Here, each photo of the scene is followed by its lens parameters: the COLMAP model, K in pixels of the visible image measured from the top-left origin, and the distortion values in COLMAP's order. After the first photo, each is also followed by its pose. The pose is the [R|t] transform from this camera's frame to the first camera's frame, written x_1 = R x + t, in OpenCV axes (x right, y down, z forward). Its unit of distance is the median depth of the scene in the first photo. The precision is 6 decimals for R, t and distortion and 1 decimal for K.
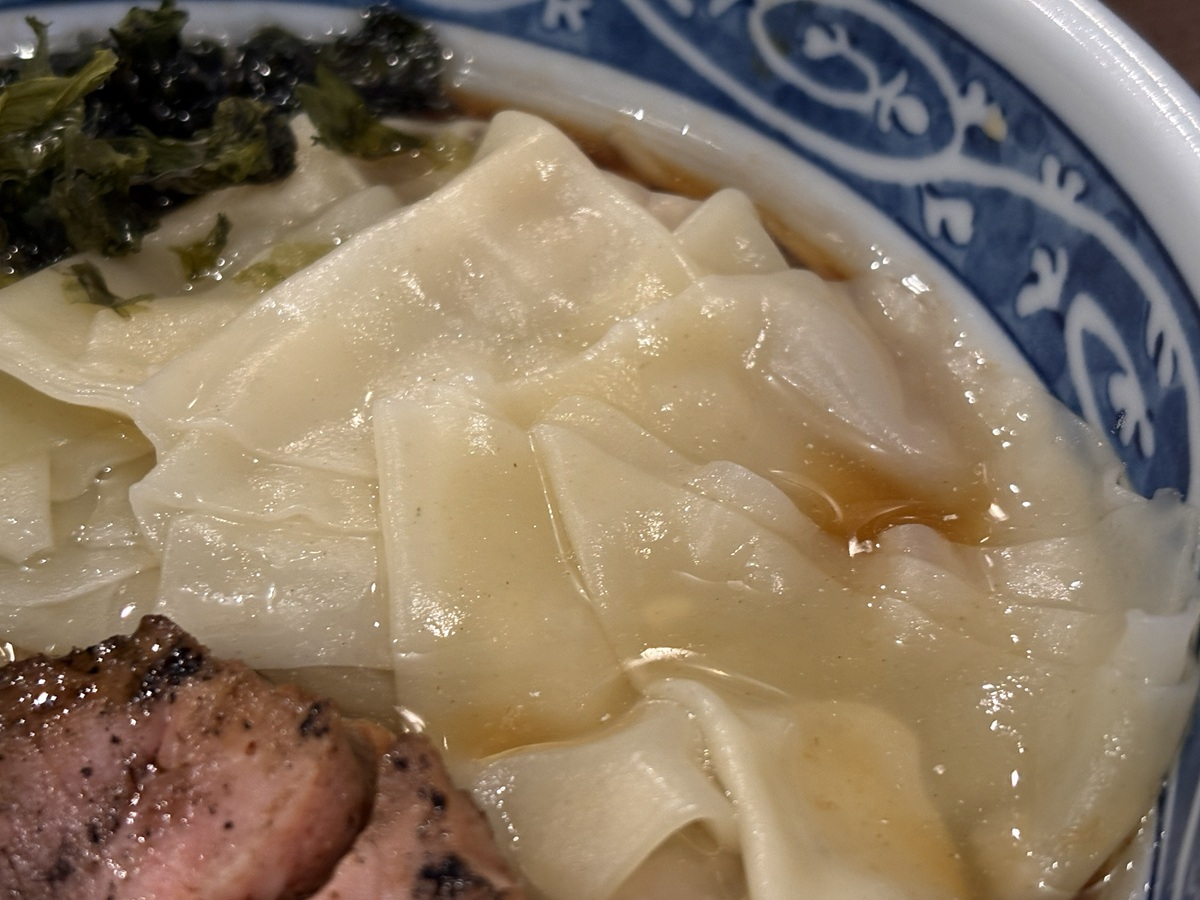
lens RADIAL K [[2212.6, 0, 600.0], [0, 2212.6, 450.0], [0, 0, 1]] dist [0.139881, -0.288309]
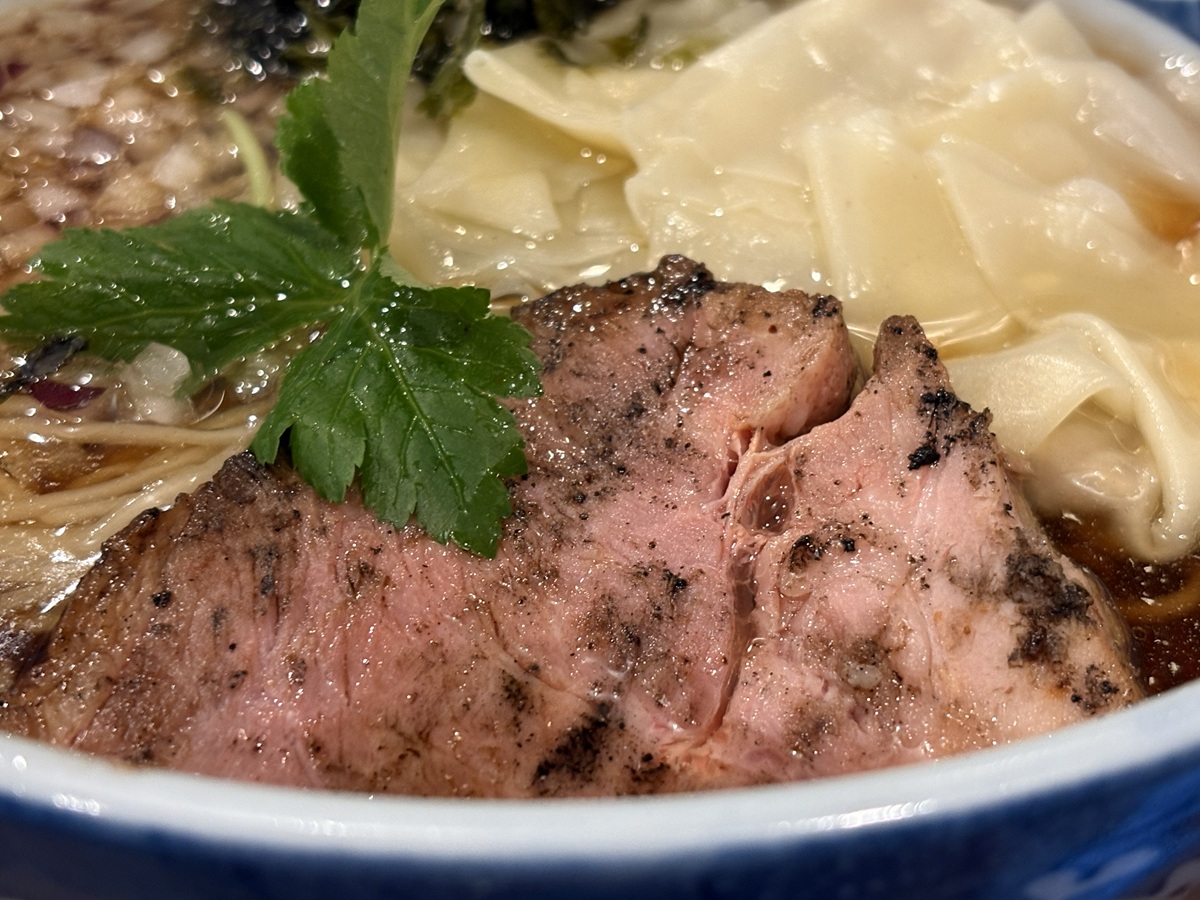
lens RADIAL K [[2212.6, 0, 600.0], [0, 2212.6, 450.0], [0, 0, 1]] dist [0.139881, -0.288309]
pose [[0.999207, 0.028484, 0.027809, -0.250646], [-0.026769, 0.997827, -0.060209, 0.245501], [-0.029464, 0.059417, 0.997798, -0.278824]]
